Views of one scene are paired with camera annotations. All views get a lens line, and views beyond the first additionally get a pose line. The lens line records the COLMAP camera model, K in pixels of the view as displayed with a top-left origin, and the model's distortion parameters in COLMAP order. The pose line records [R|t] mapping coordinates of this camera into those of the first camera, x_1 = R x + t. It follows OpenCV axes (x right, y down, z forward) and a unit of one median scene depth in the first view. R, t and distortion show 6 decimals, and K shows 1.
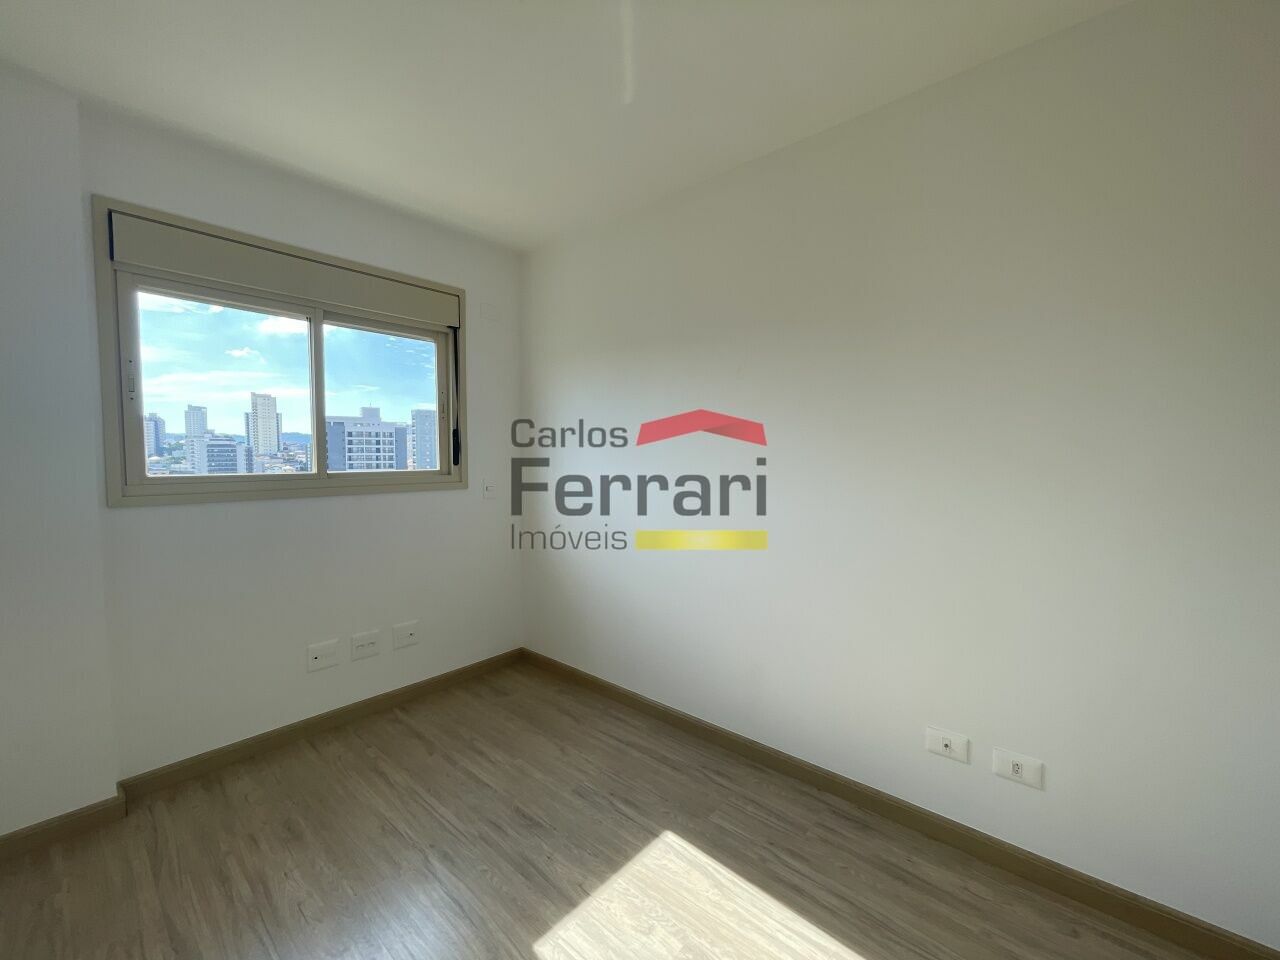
lens RADIAL K [[514.6, 0, 640.0], [0, 514.6, 480.0], [0, 0, 1]] dist [0.000607, -0.006643]
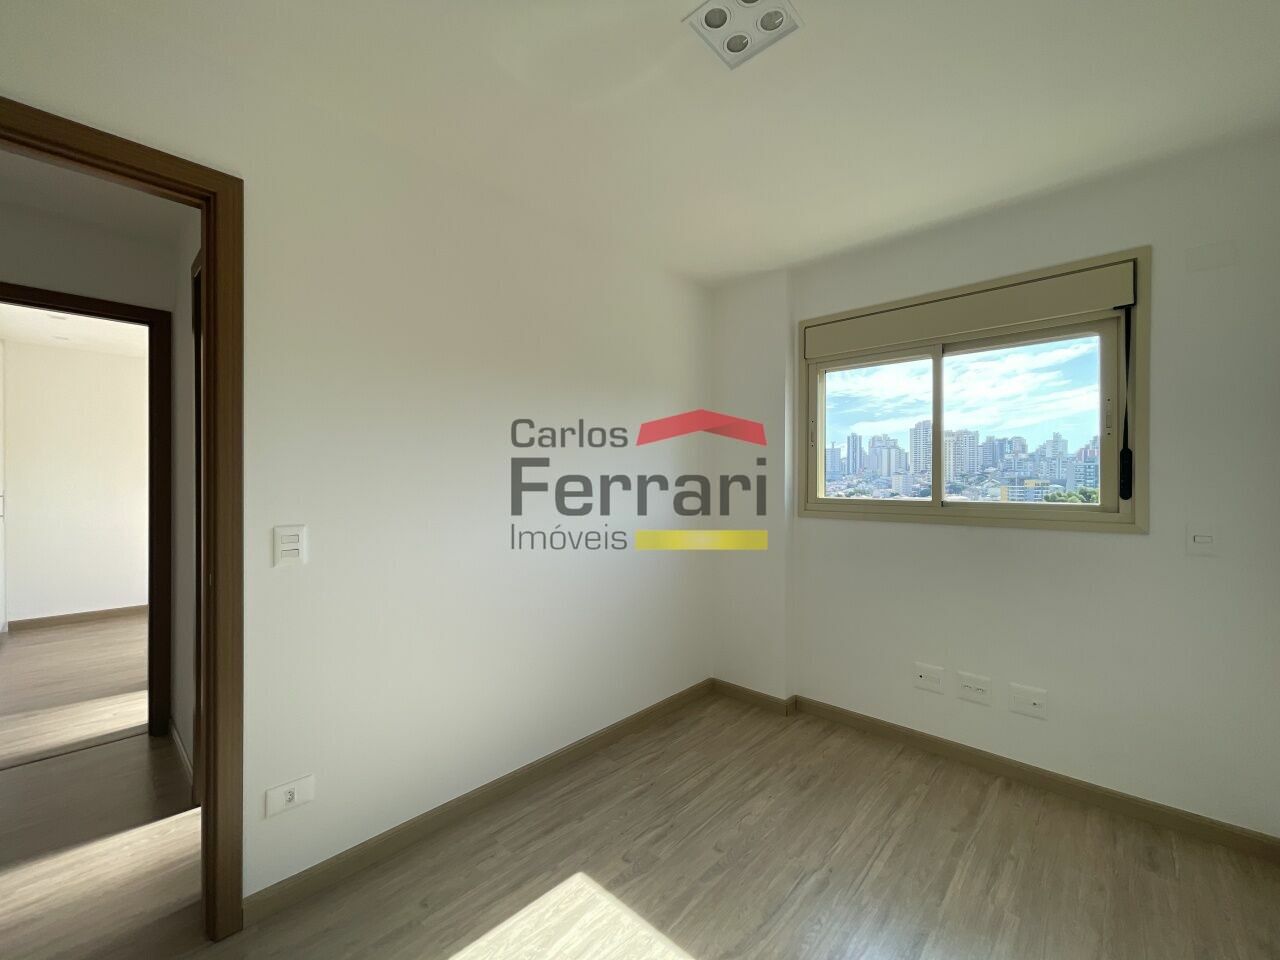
lens RADIAL K [[514.6, 0, 640.0], [0, 514.6, 480.0], [0, 0, 1]] dist [0.000607, -0.006643]
pose [[-0.029995, 0.001688, -0.999549, 0.466486], [-0.051960, 0.998644, 0.003245, -0.030611], [0.998199, 0.052034, -0.029866, 0.462970]]
